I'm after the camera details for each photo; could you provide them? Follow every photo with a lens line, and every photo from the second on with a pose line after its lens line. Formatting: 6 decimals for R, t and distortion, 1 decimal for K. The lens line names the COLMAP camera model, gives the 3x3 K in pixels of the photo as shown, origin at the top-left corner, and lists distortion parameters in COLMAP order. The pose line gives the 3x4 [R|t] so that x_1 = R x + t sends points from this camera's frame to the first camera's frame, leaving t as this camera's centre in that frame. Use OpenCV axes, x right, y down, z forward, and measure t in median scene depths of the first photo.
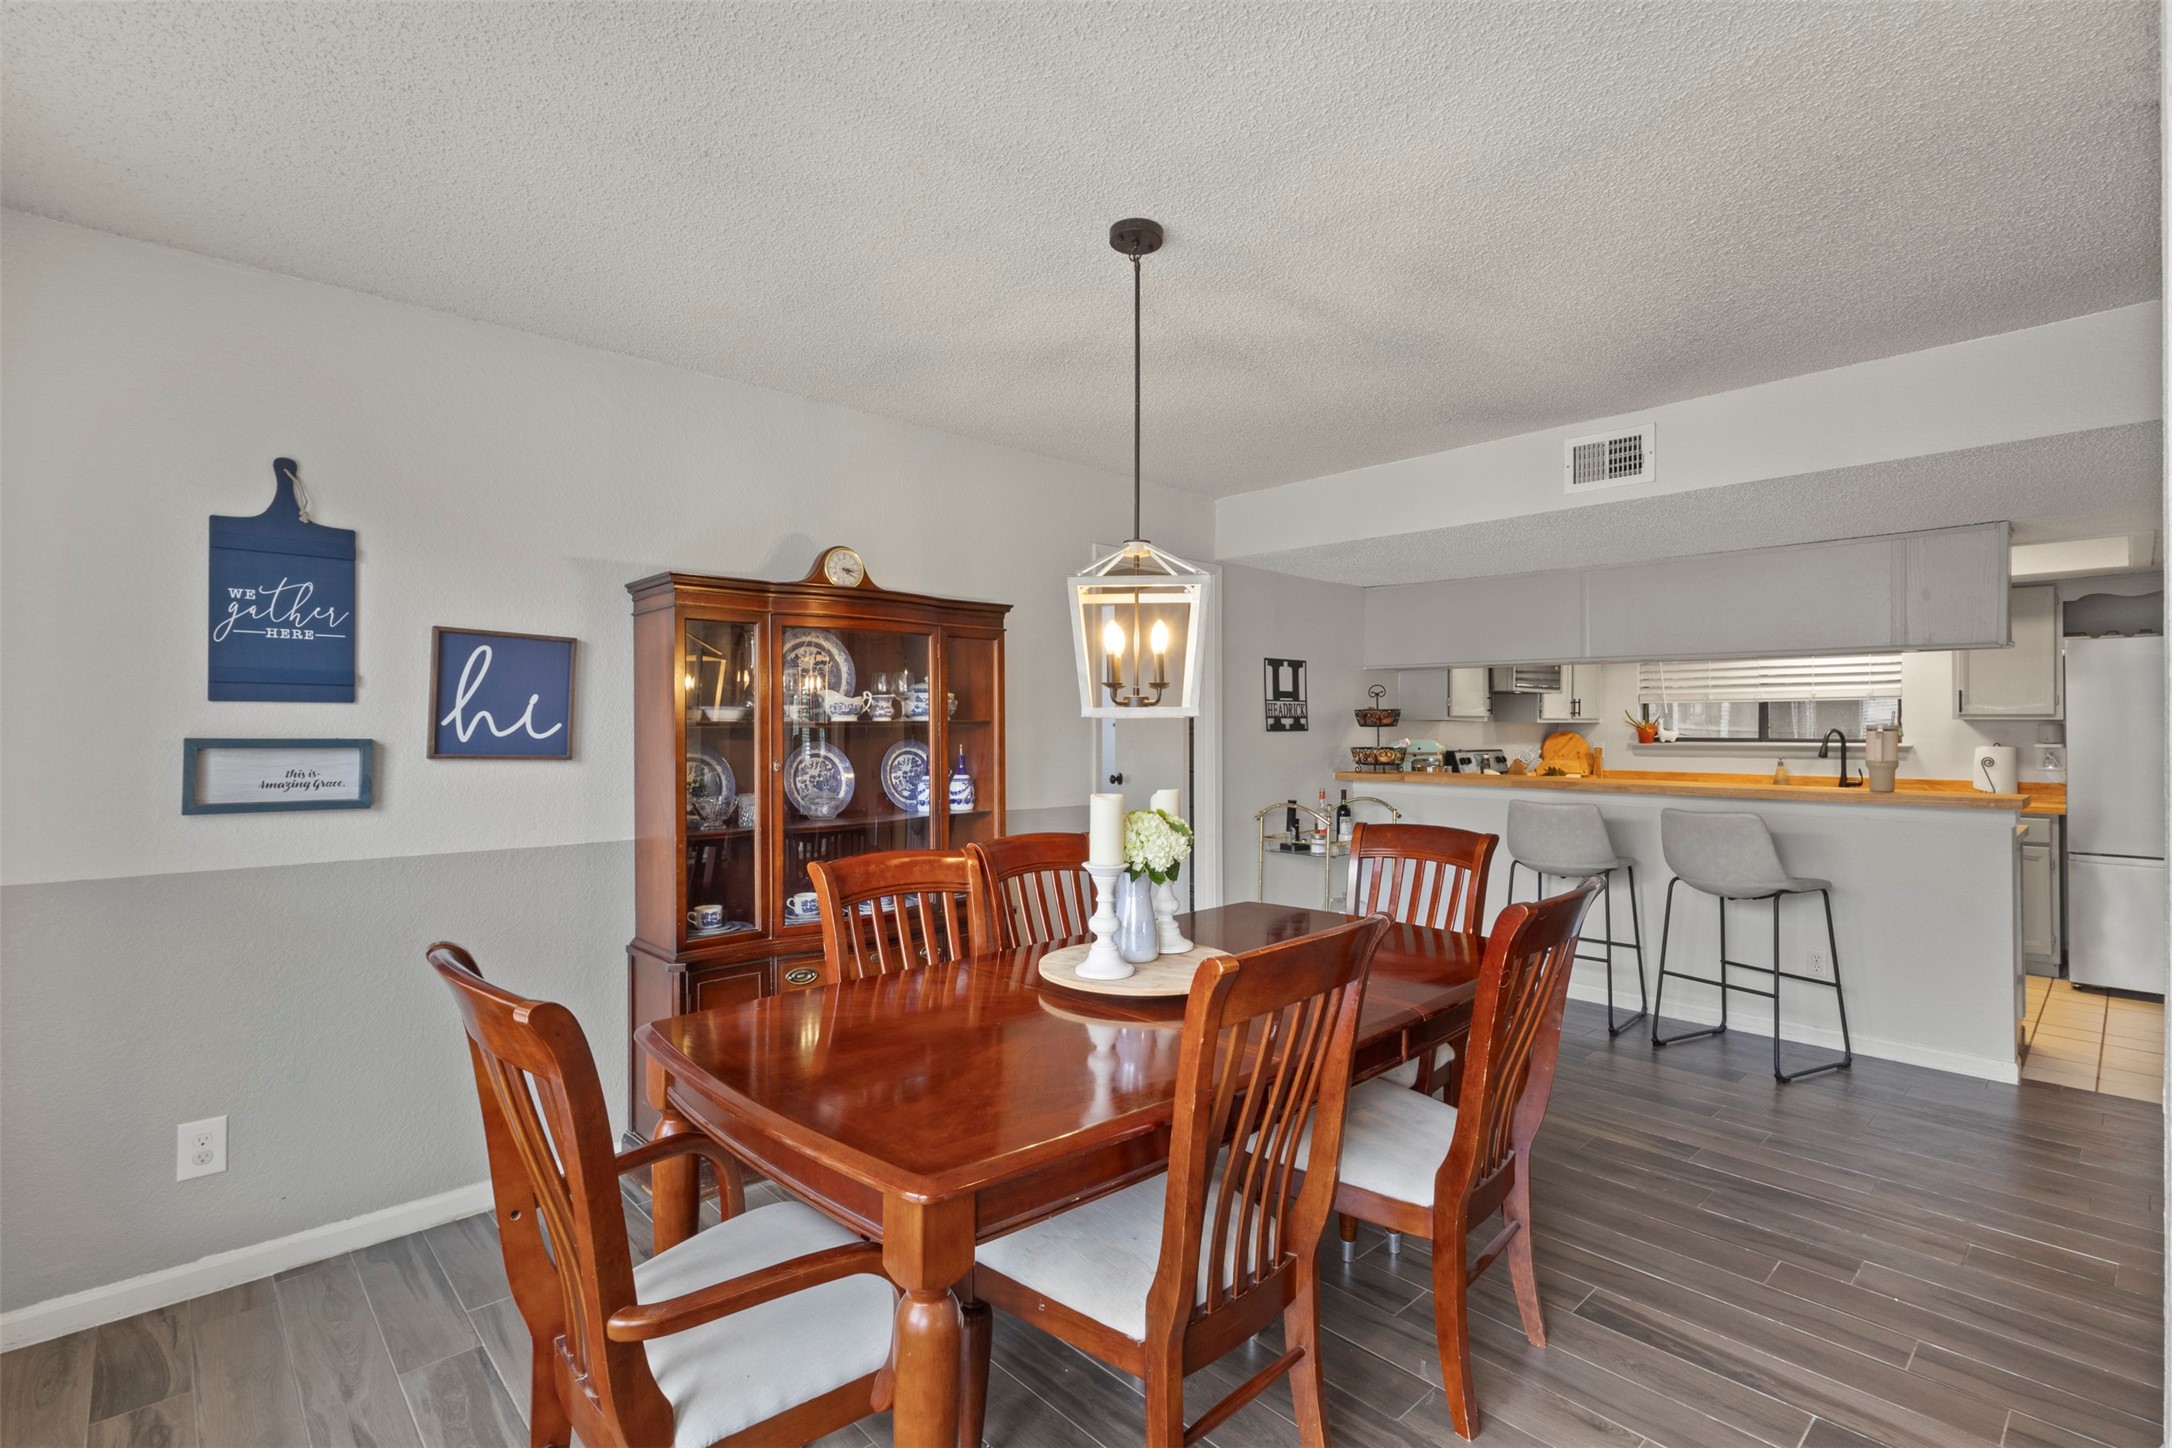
lens RADIAL K [[1007.5, 0, 1076.9], [0, 1007.5, 729.0], [0, 0, 1]] dist [0.004162, 0.001310]
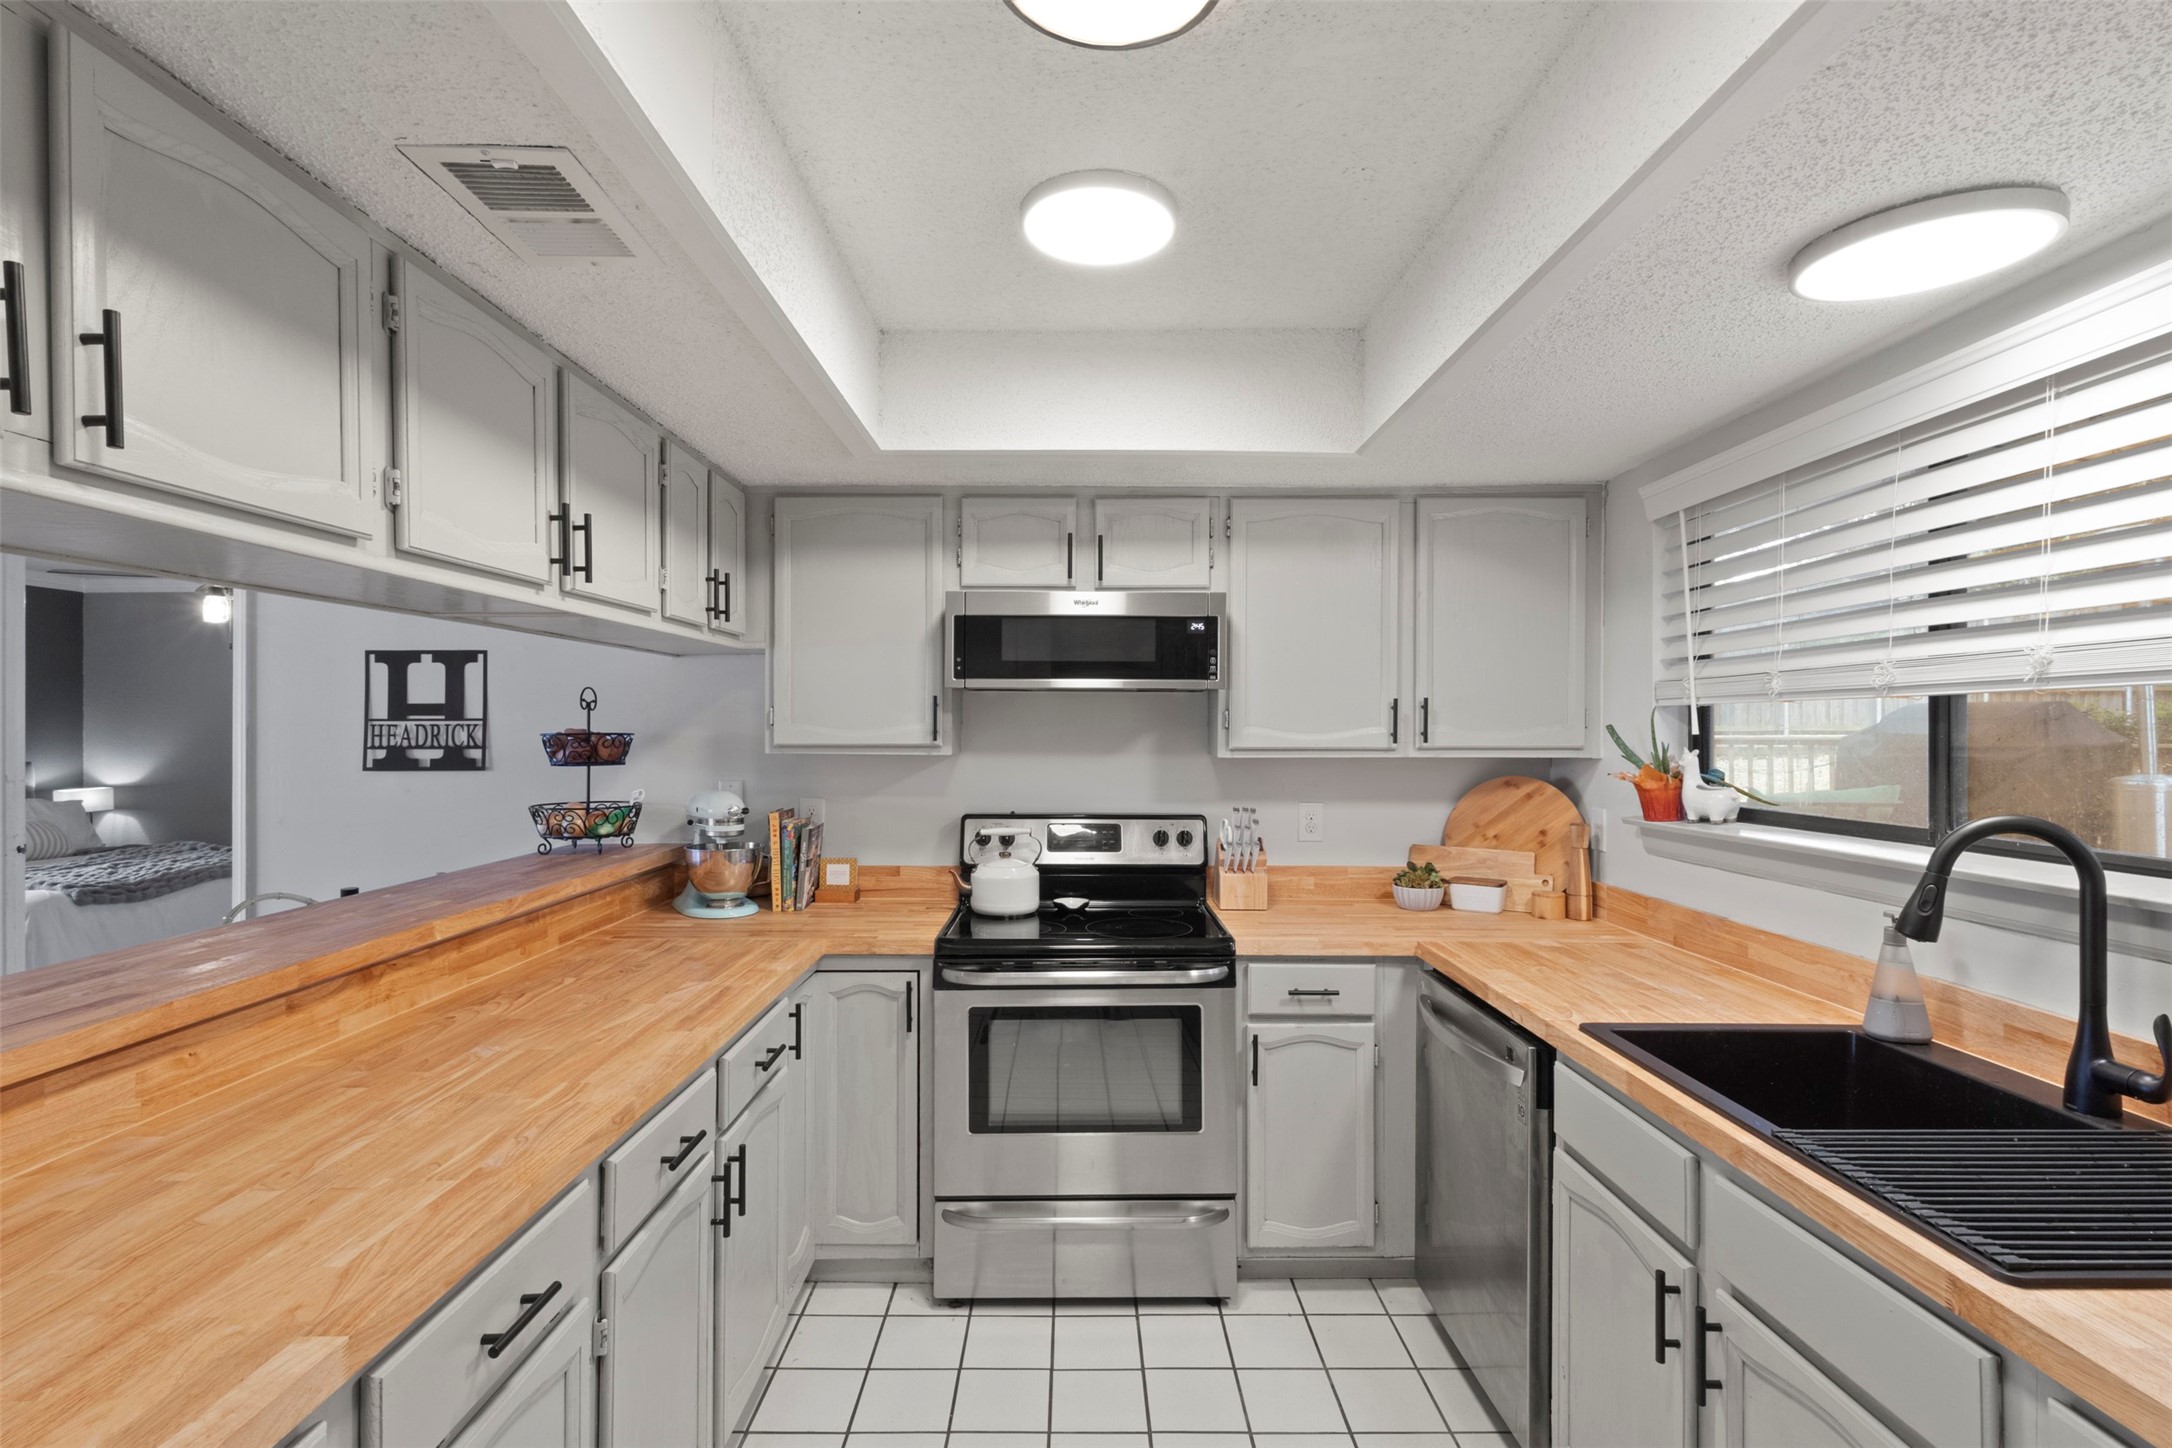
lens RADIAL K [[1007.5, 0, 1073.6], [0, 1007.5, 730.1], [0, 0, 1]] dist [0.004162, 0.001310]
pose [[0.733837, -0.001746, -0.679324, 0.919388], [-0.004504, 0.999962, -0.007436, -0.019461], [0.679311, 0.008517, 0.733801, 0.842186]]
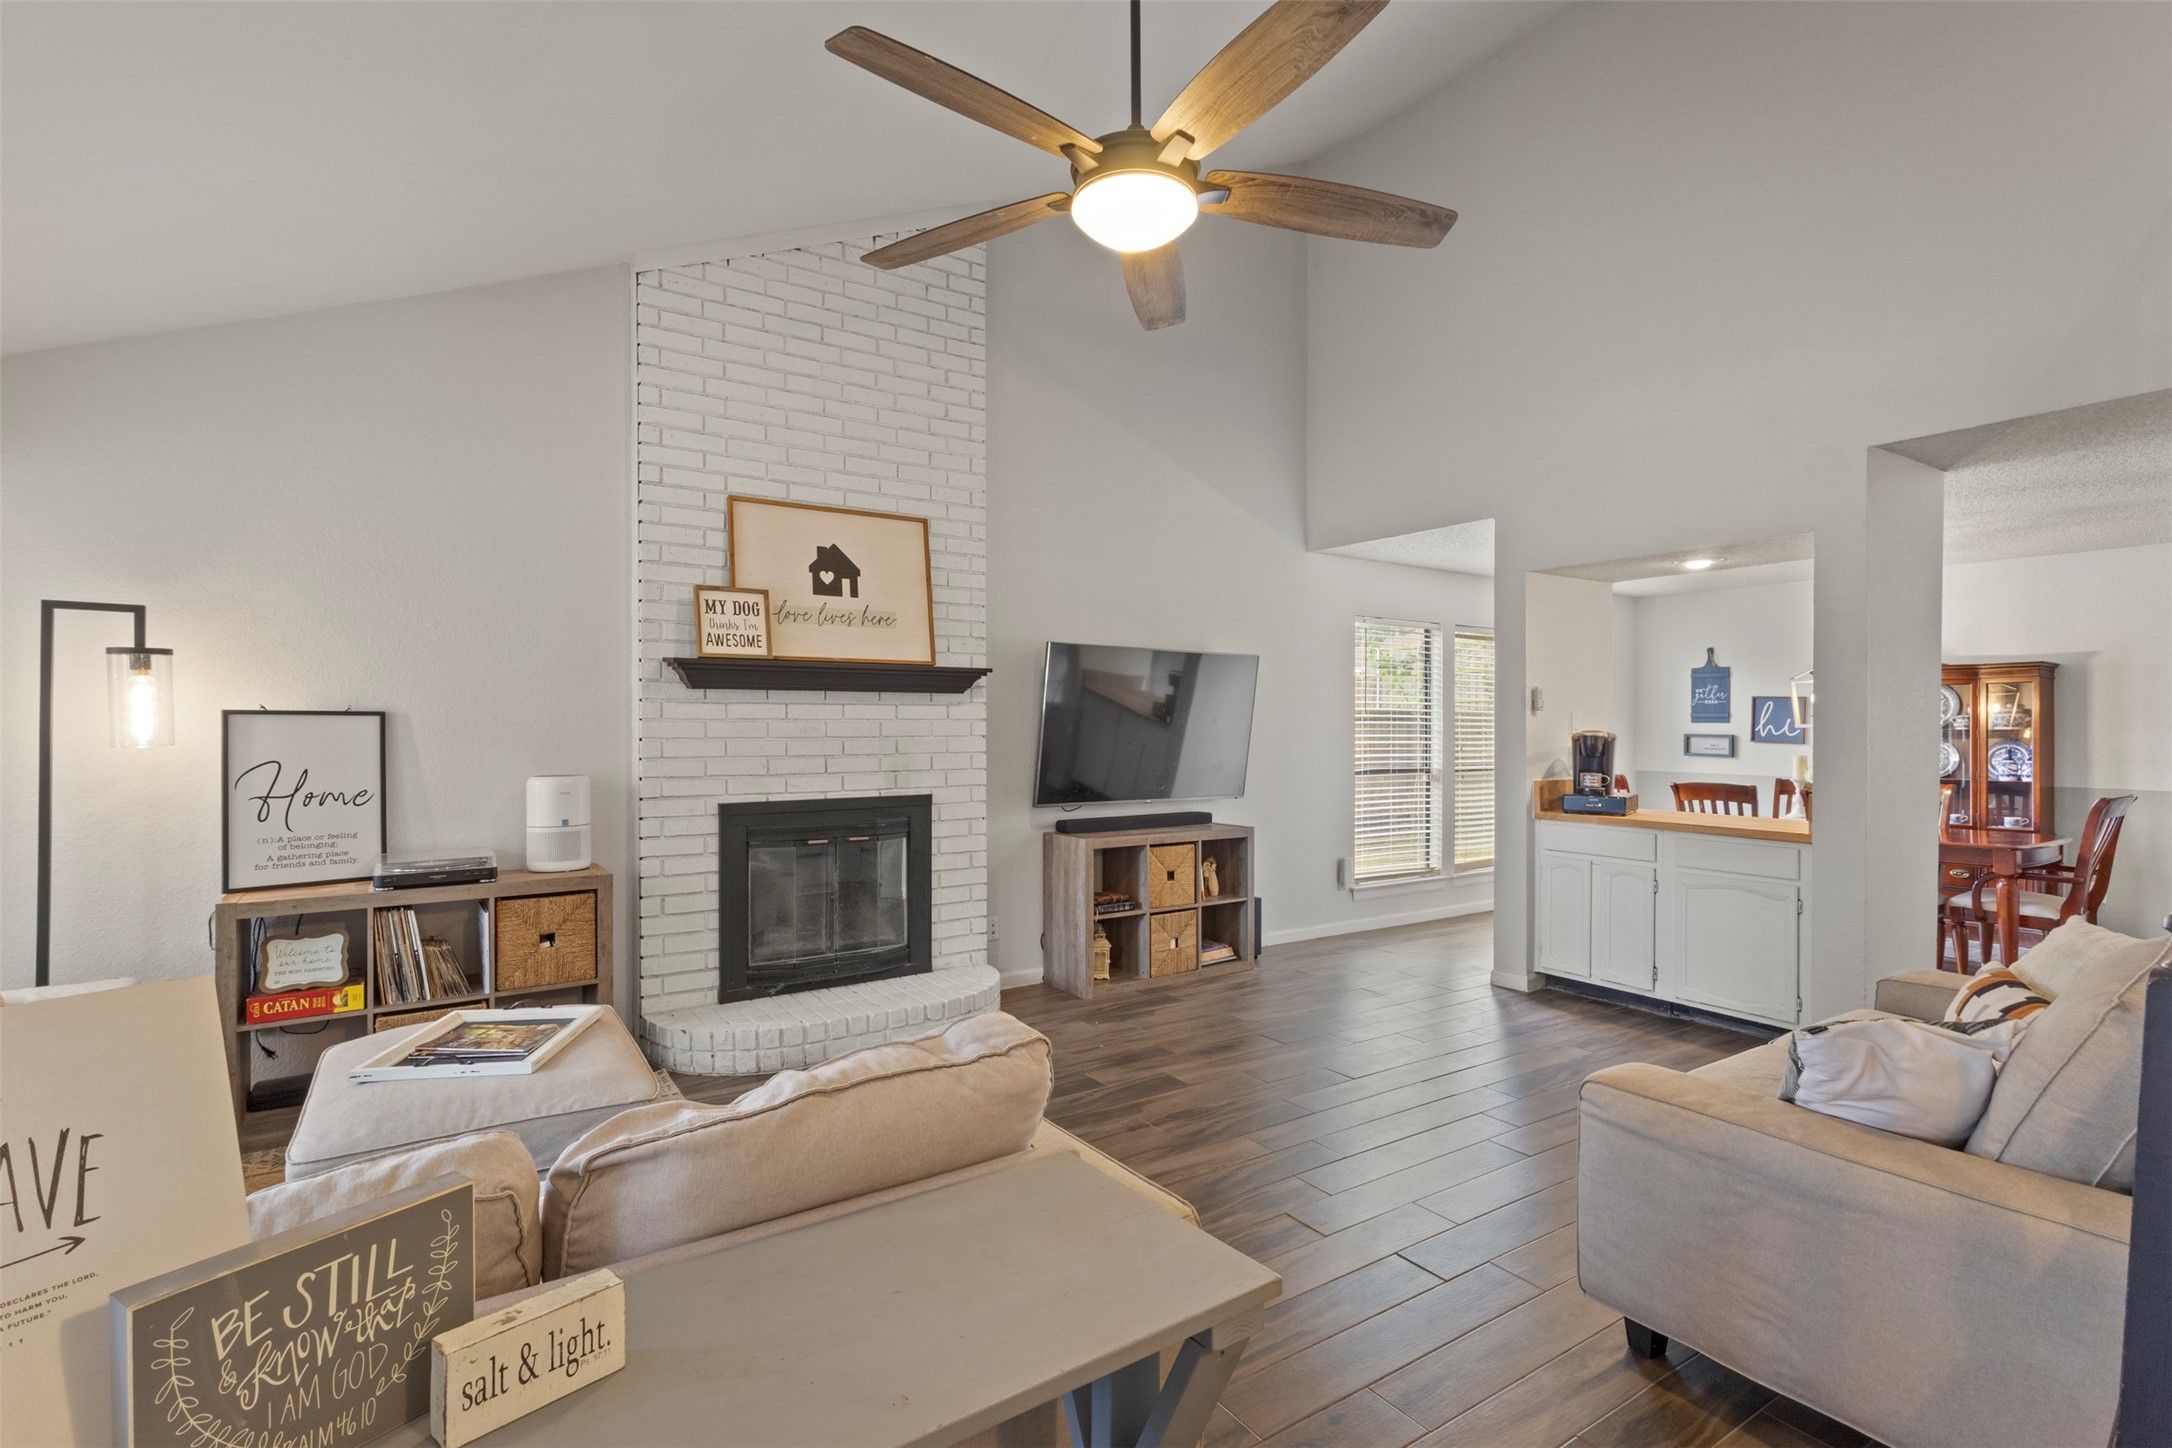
lens RADIAL K [[1007.5, 0, 1081.3], [0, 1007.5, 724.0], [0, 0, 1]] dist [0.004162, 0.001310]
pose [[-0.162144, -0.004407, -0.986757, 1.336900], [-0.010981, 0.999936, -0.002662, 0.003863], [0.986706, 0.010404, -0.162182, -0.226970]]
